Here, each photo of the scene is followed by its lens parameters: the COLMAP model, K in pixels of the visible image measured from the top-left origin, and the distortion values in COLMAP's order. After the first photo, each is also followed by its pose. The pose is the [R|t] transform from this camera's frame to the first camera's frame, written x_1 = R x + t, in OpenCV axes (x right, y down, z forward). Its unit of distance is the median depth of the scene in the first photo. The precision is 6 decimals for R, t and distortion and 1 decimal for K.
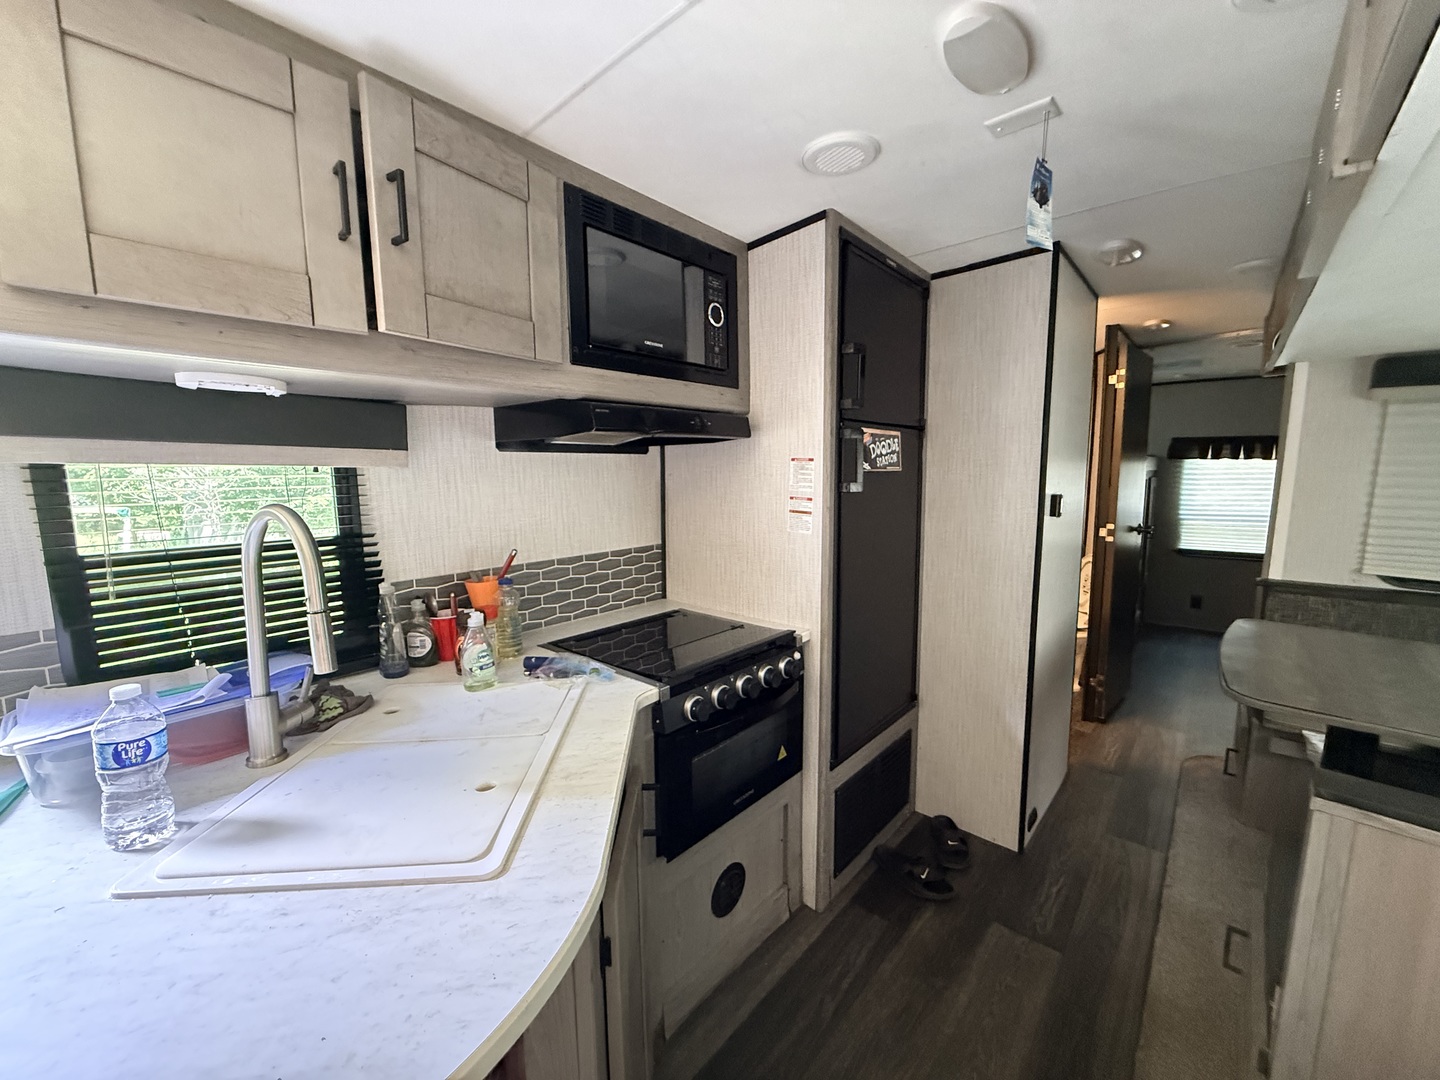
lens RADIAL K [[571.6, 0, 720.6], [0, 571.6, 543.7], [0, 0, 1]] dist [0.000405, -0.000079]
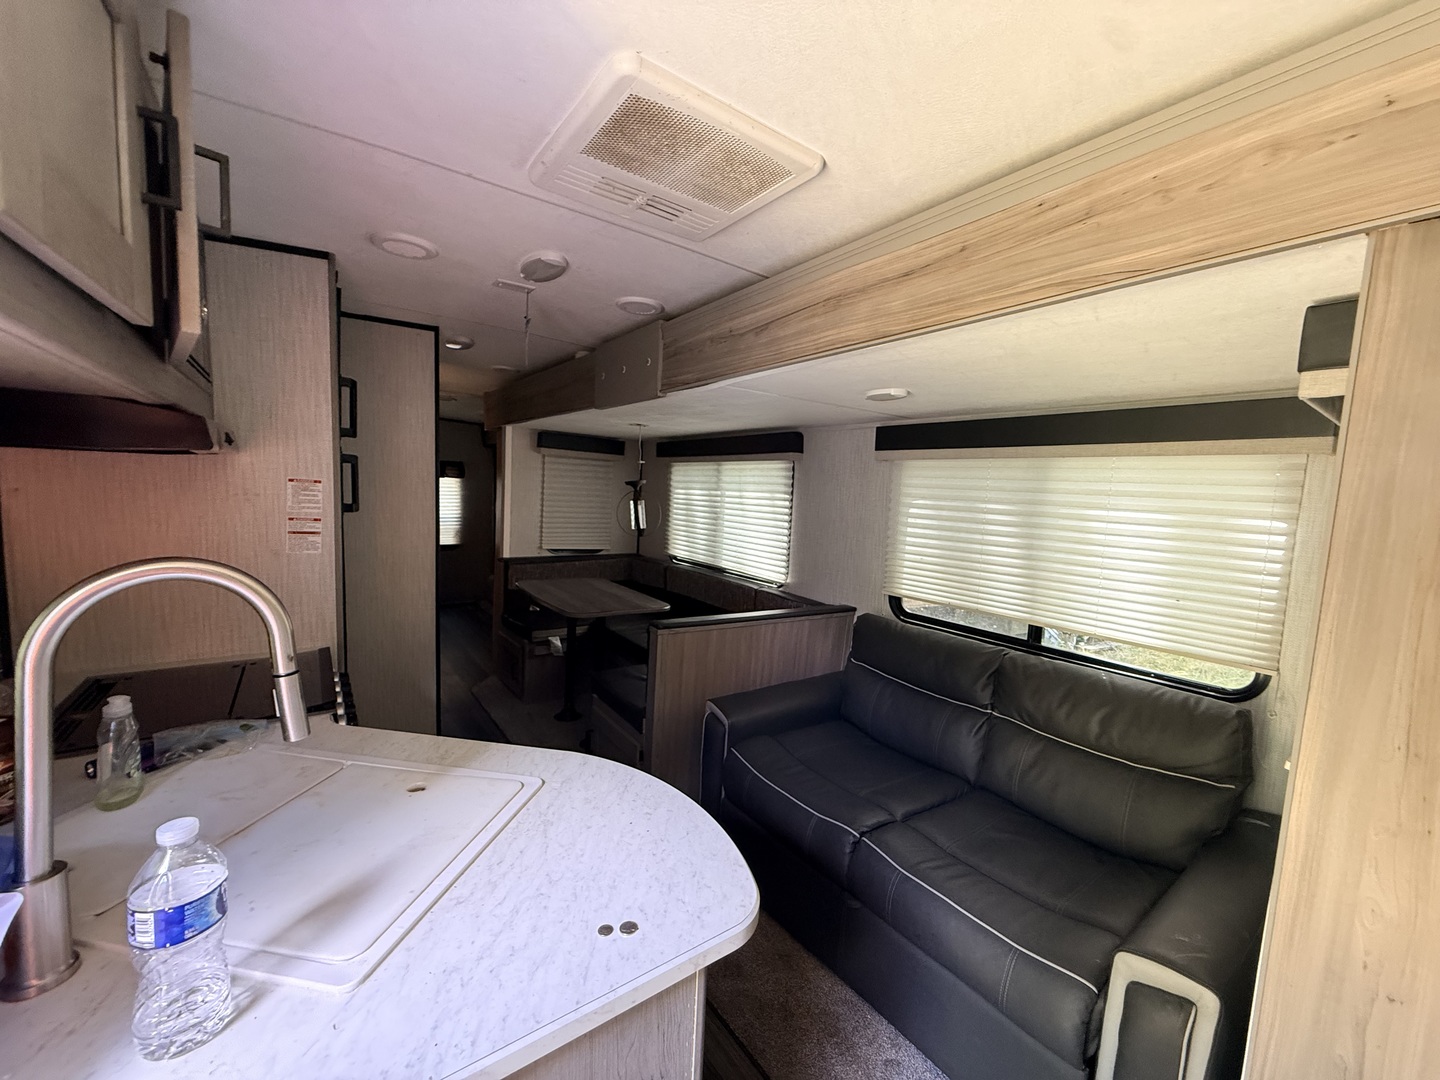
lens RADIAL K [[571.6, 0, 720.6], [0, 571.6, 543.7], [0, 0, 1]] dist [0.000405, -0.000079]
pose [[0.216283, -0.077208, 0.973273, -0.662140], [0.078286, 0.995030, 0.061537, -0.039538], [-0.973187, 0.062885, 0.221252, 0.063635]]
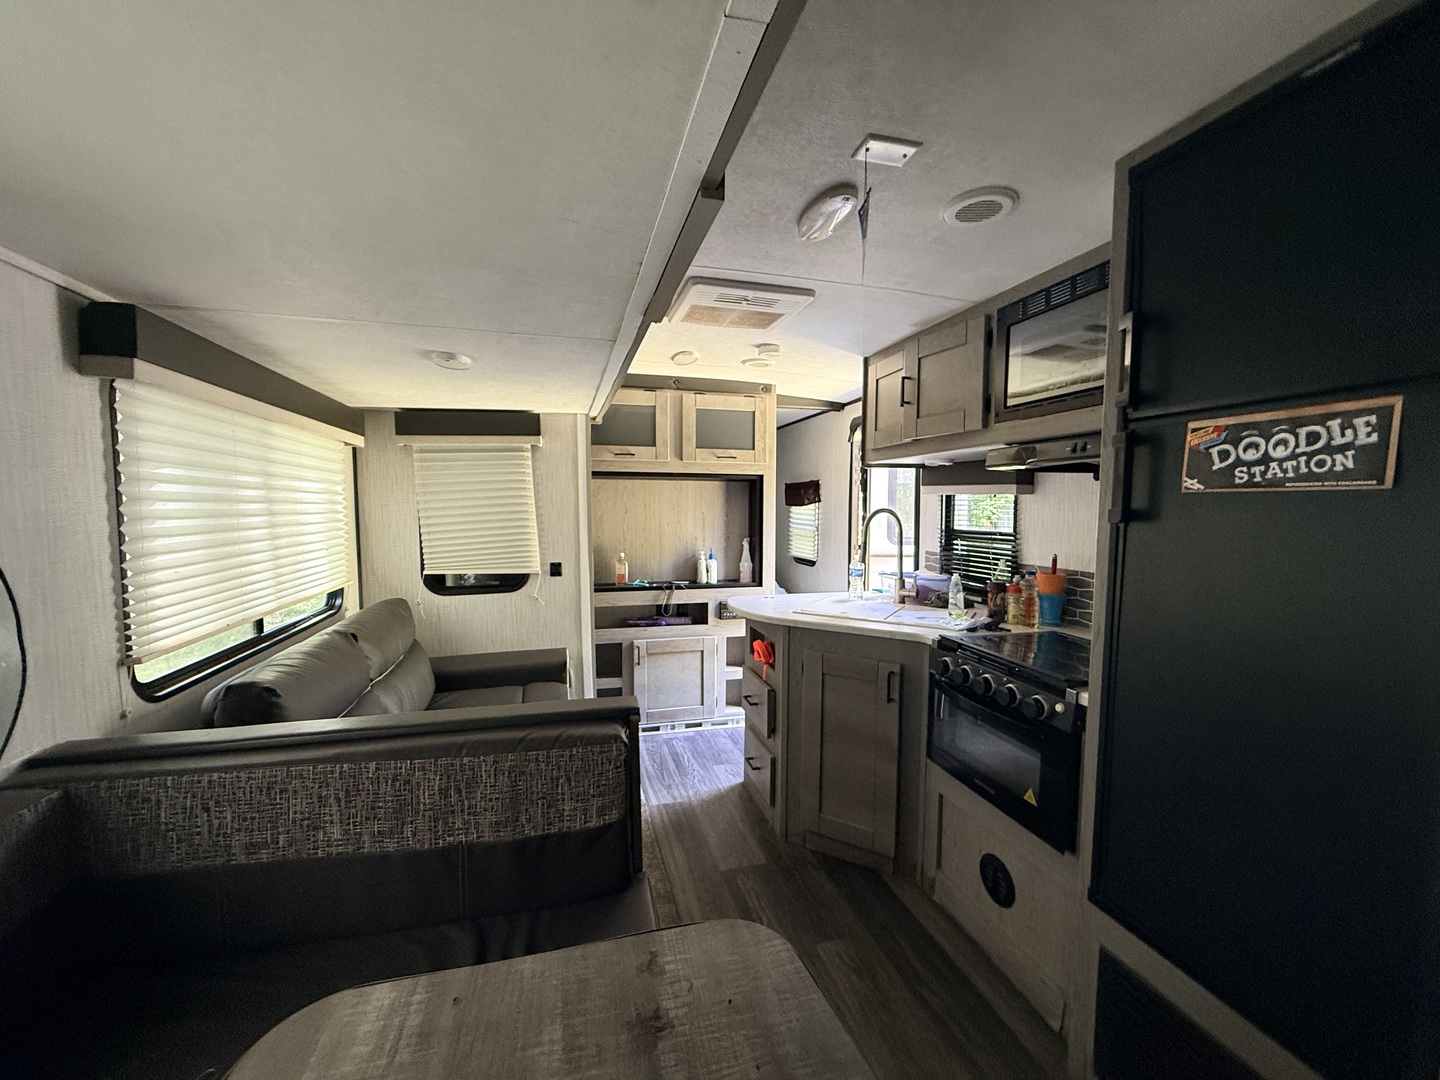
lens RADIAL K [[571.6, 0, 720.6], [0, 571.6, 543.7], [0, 0, 1]] dist [0.000405, -0.000079]
pose [[-0.541018, 0.064271, -0.838552, 1.035243], [-0.104360, 0.984239, 0.142768, -0.108138], [0.834511, 0.164751, -0.525783, 0.912763]]
